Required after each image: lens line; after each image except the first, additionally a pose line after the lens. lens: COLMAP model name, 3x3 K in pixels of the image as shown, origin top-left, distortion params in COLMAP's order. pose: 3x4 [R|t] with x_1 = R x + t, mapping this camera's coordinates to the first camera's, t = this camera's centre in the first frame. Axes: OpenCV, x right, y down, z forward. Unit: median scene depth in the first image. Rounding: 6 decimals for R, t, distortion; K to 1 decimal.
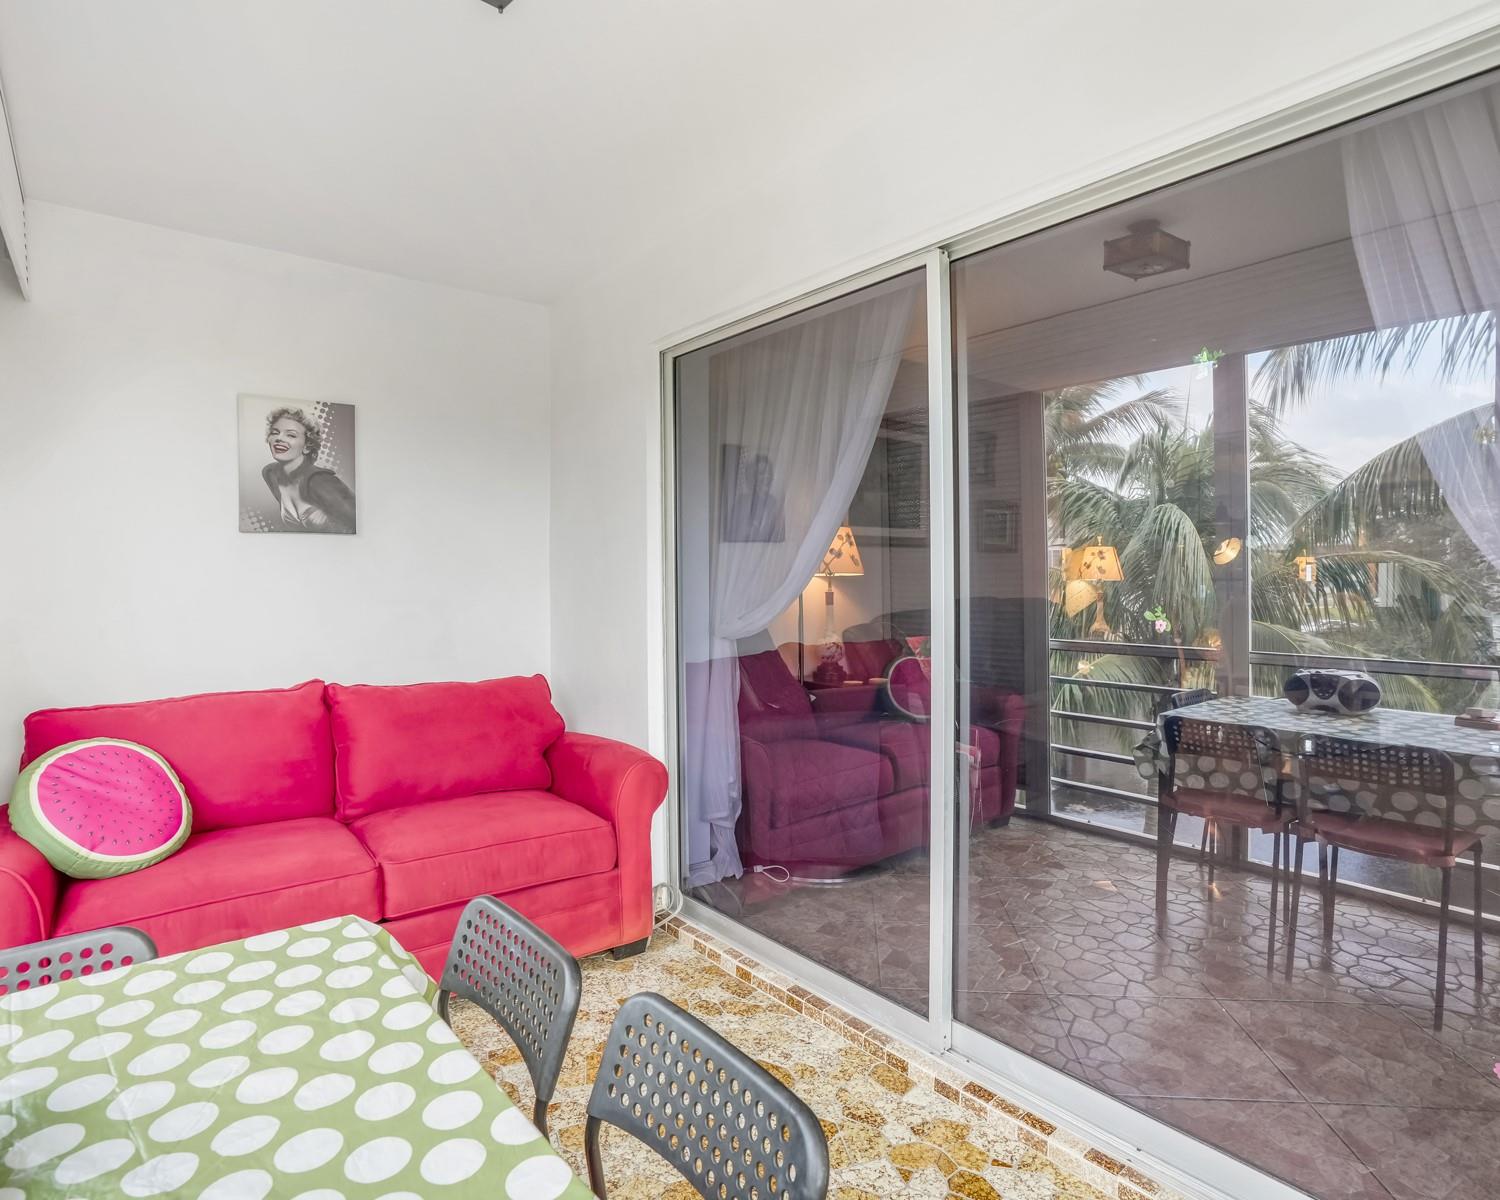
lens RADIAL K [[834.9, 0, 752.5], [0, 834.9, 596.2], [0, 0, 1]] dist [-0.075872, 0.031853]
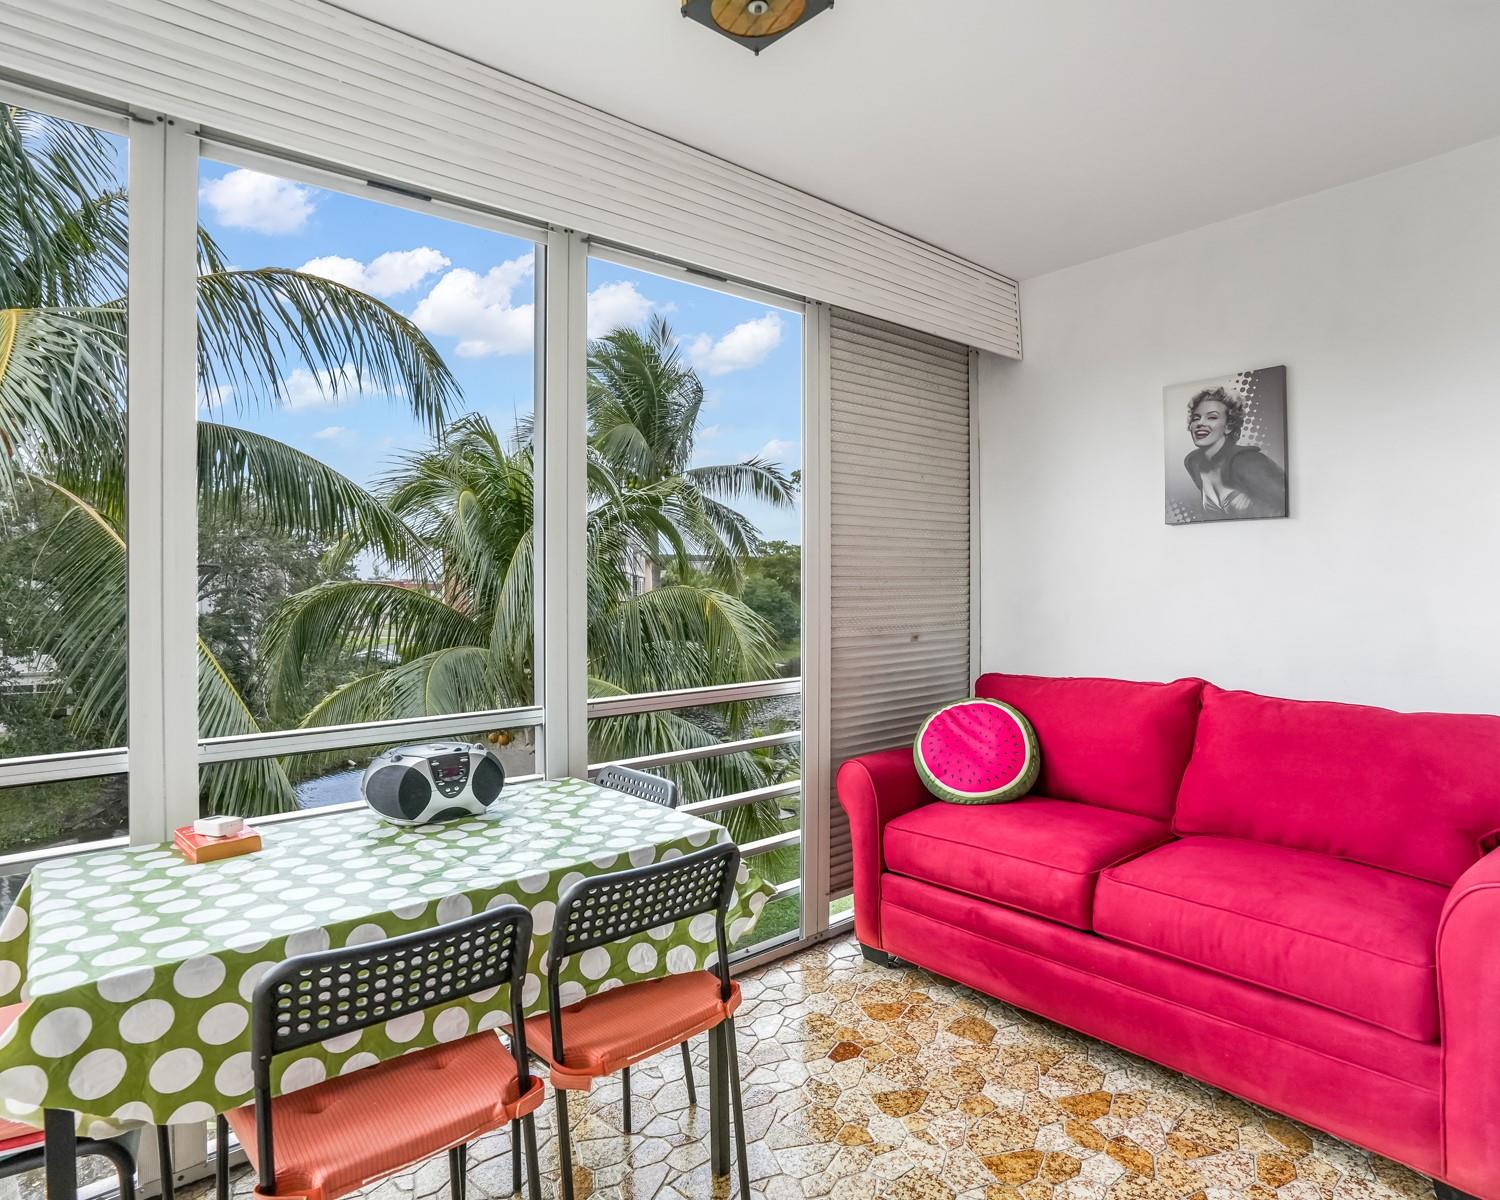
lens RADIAL K [[834.9, 0, 752.5], [0, 834.9, 596.2], [0, 0, 1]] dist [-0.075872, 0.031853]
pose [[0.023678, 0.007096, -0.999694, 0.354909], [-0.020338, 0.999771, 0.006615, 0.012150], [0.999513, 0.020176, 0.023817, 0.450826]]
